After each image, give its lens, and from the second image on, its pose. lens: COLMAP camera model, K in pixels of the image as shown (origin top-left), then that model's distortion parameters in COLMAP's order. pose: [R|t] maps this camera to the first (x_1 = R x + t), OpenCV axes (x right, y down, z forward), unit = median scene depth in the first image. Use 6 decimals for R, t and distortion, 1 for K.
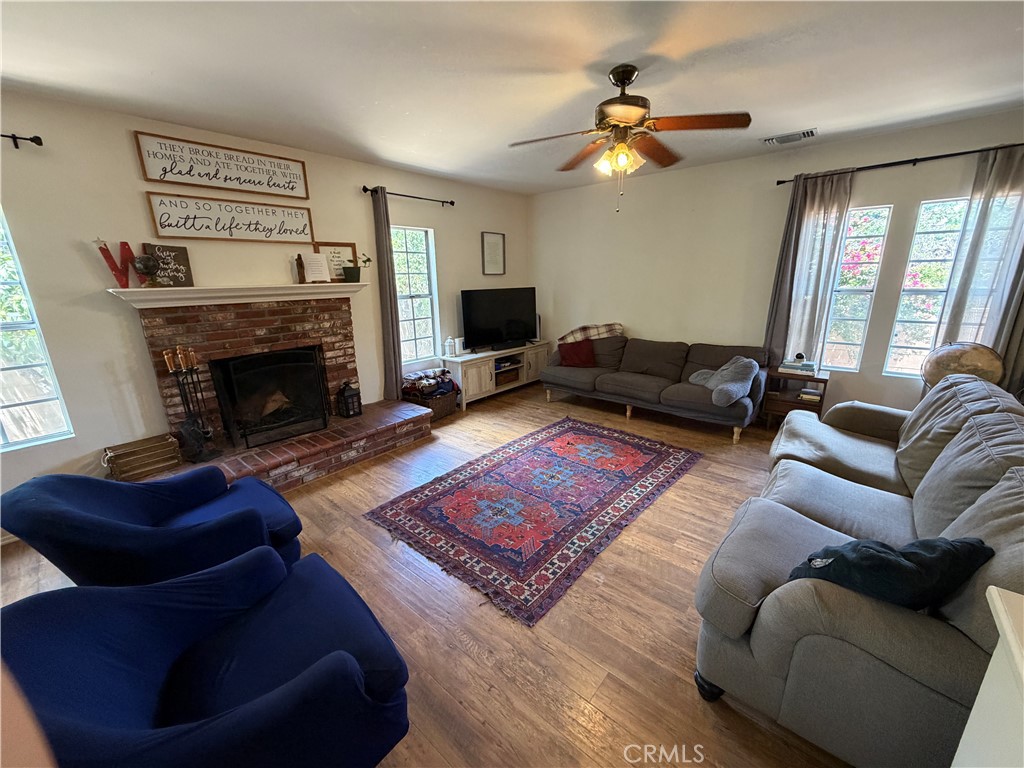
lens RADIAL K [[405.0, 0, 508.1], [0, 405.0, 385.3], [0, 0, 1]] dist [-0.004160, 0.001261]
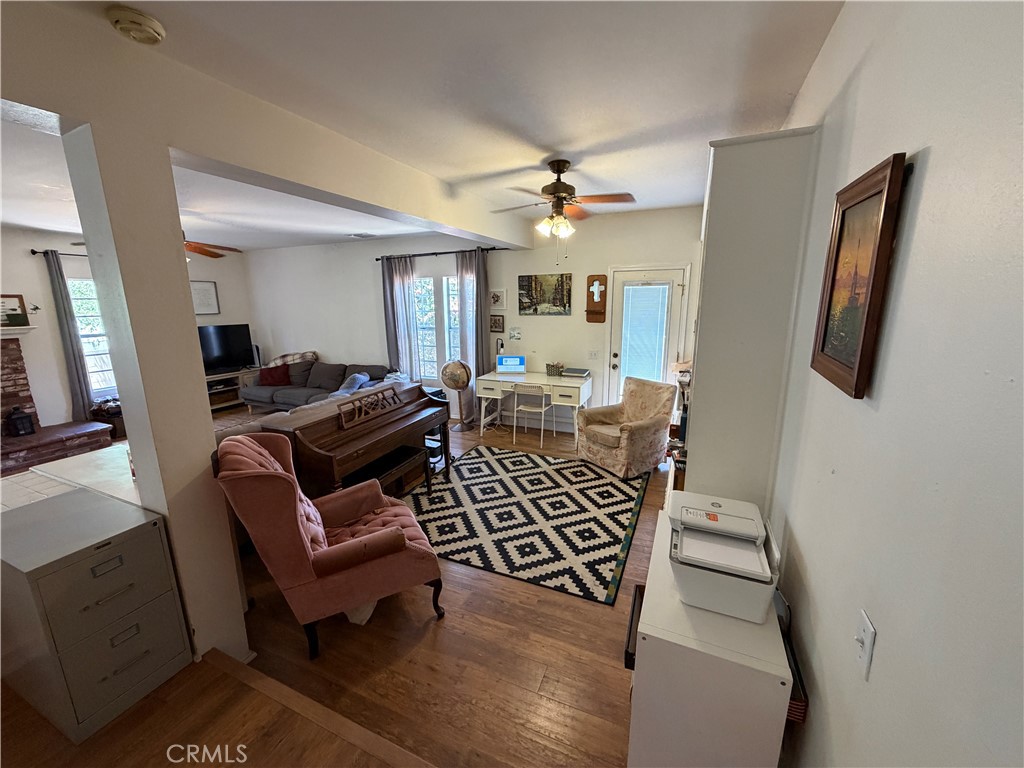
lens RADIAL K [[405.0, 0, 508.9], [0, 405.0, 383.5], [0, 0, 1]] dist [-0.004160, 0.001261]
pose [[0.955721, -0.050520, 0.289904, 0.709610], [0.068113, 0.996378, -0.050915, 0.088941], [-0.286282, 0.068407, 0.955700, -0.620720]]
